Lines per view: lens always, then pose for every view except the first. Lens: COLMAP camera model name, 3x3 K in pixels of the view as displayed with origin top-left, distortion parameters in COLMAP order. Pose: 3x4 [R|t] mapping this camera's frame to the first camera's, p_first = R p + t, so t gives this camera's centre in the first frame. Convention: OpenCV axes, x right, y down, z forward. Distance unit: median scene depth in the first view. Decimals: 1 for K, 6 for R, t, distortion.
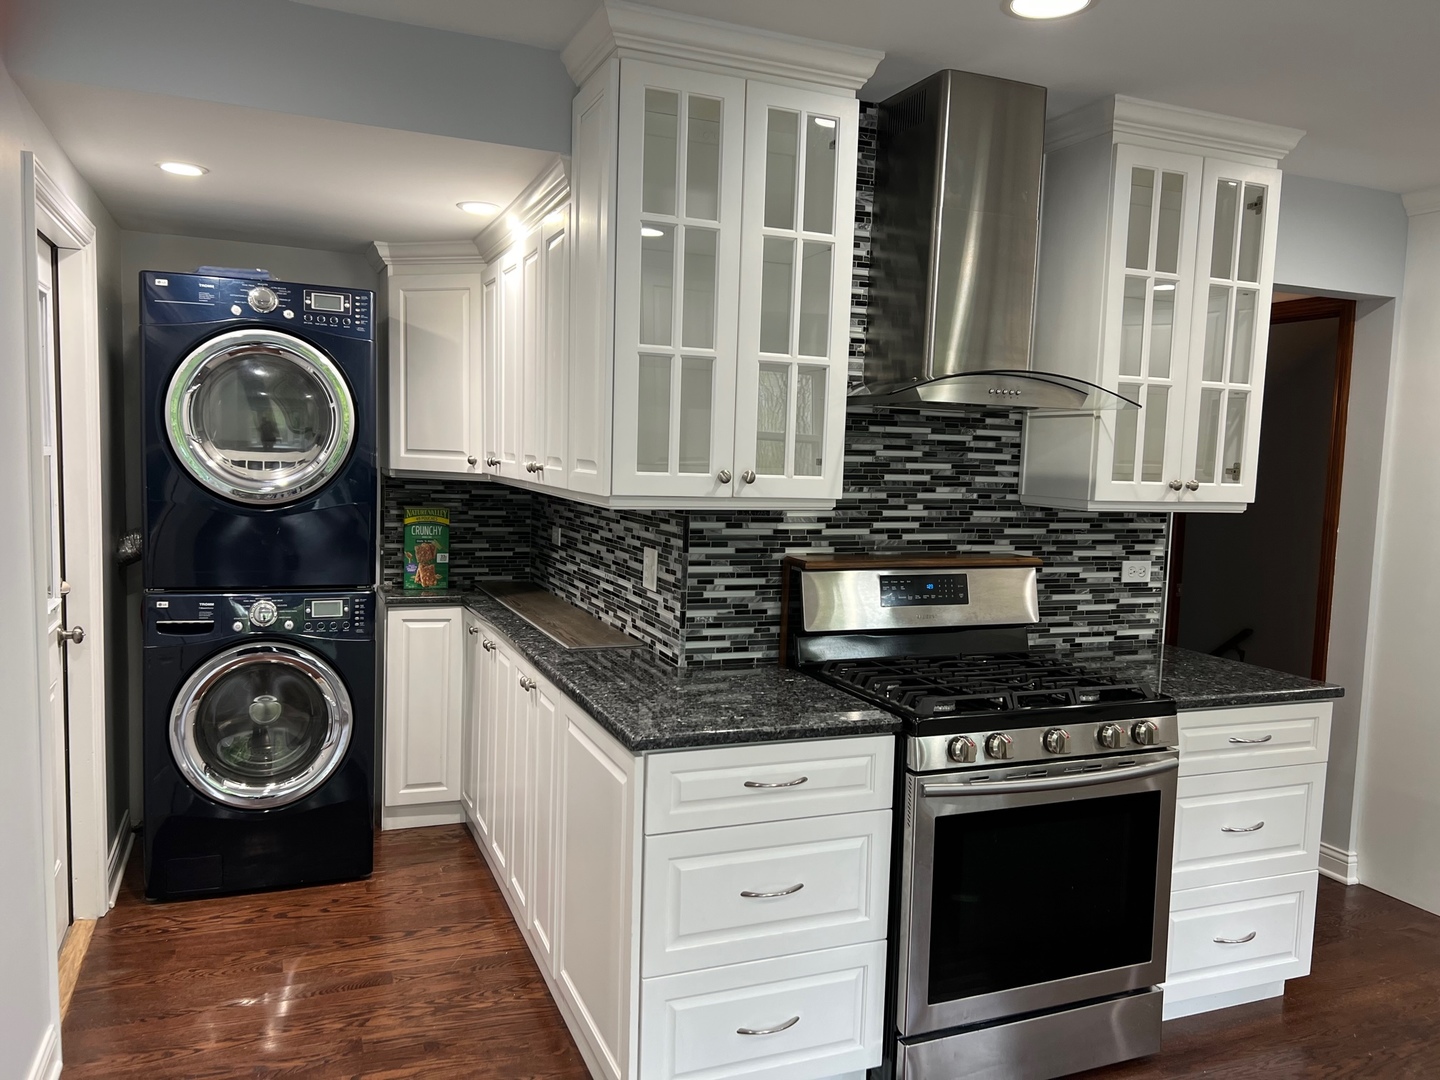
lens RADIAL K [[1075.2, 0, 717.6], [0, 1075.2, 546.8], [0, 0, 1]] dist [0.070610, -0.090897]
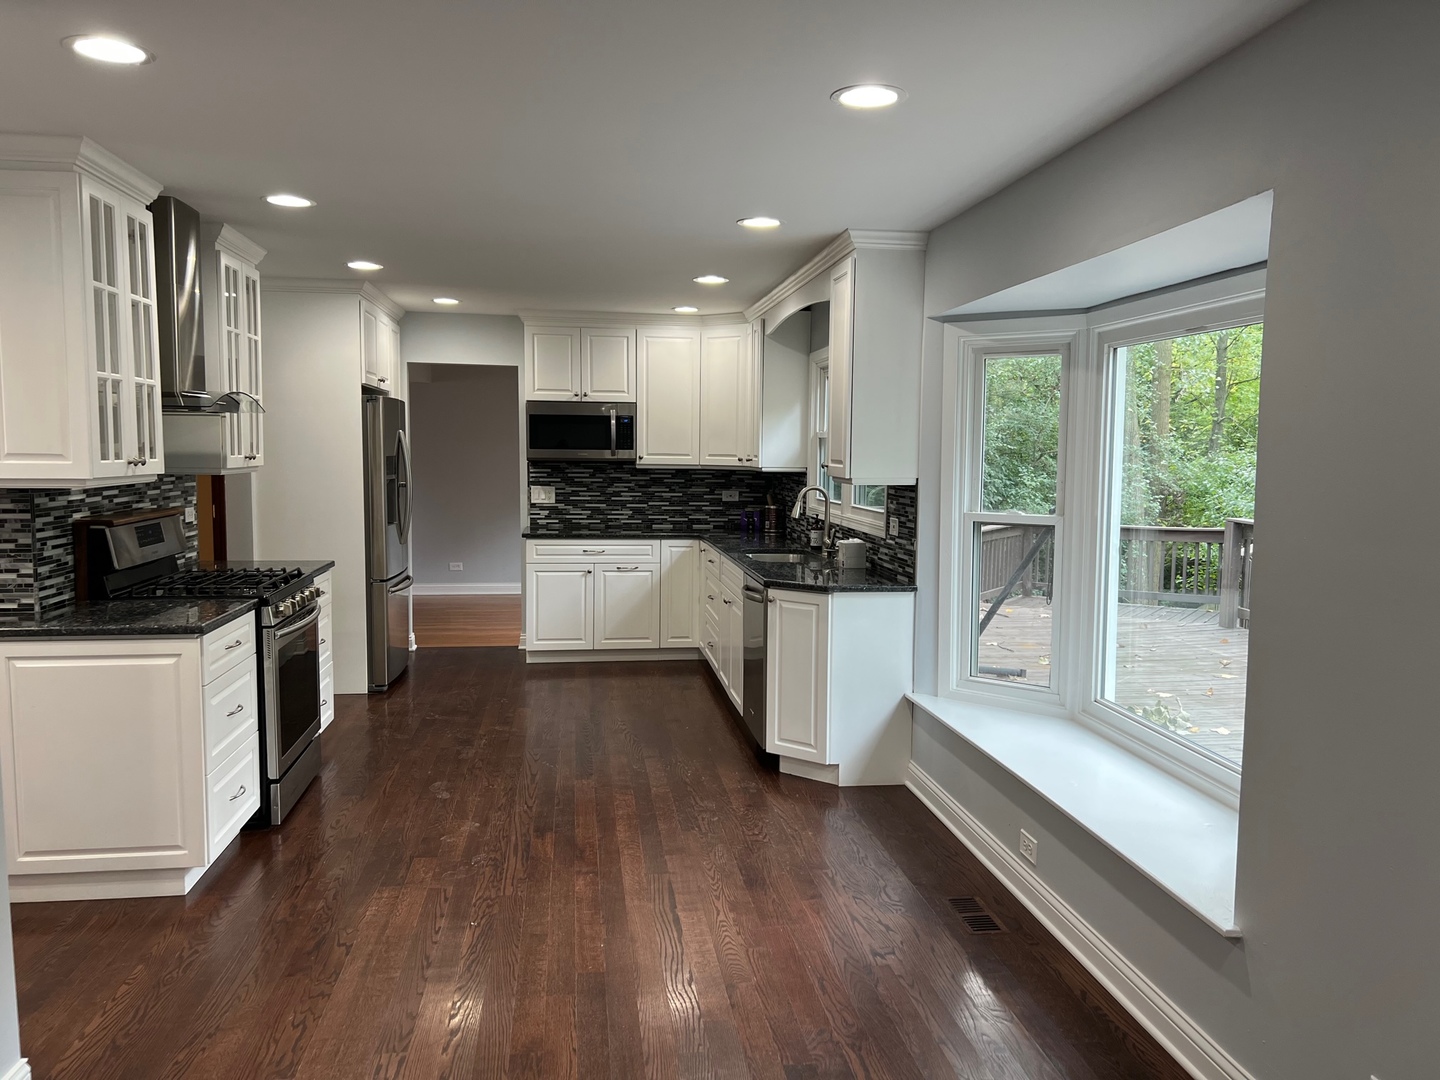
lens RADIAL K [[1086.0, 0, 720.0], [0, 1086.0, 540.0], [0, 0, 1]] dist [0.073313, -0.085641]
pose [[0.252434, -0.112315, 0.961074, -1.051042], [0.082769, 0.992106, 0.094202, -0.029352], [-0.964068, 0.055767, 0.259738, -0.130060]]
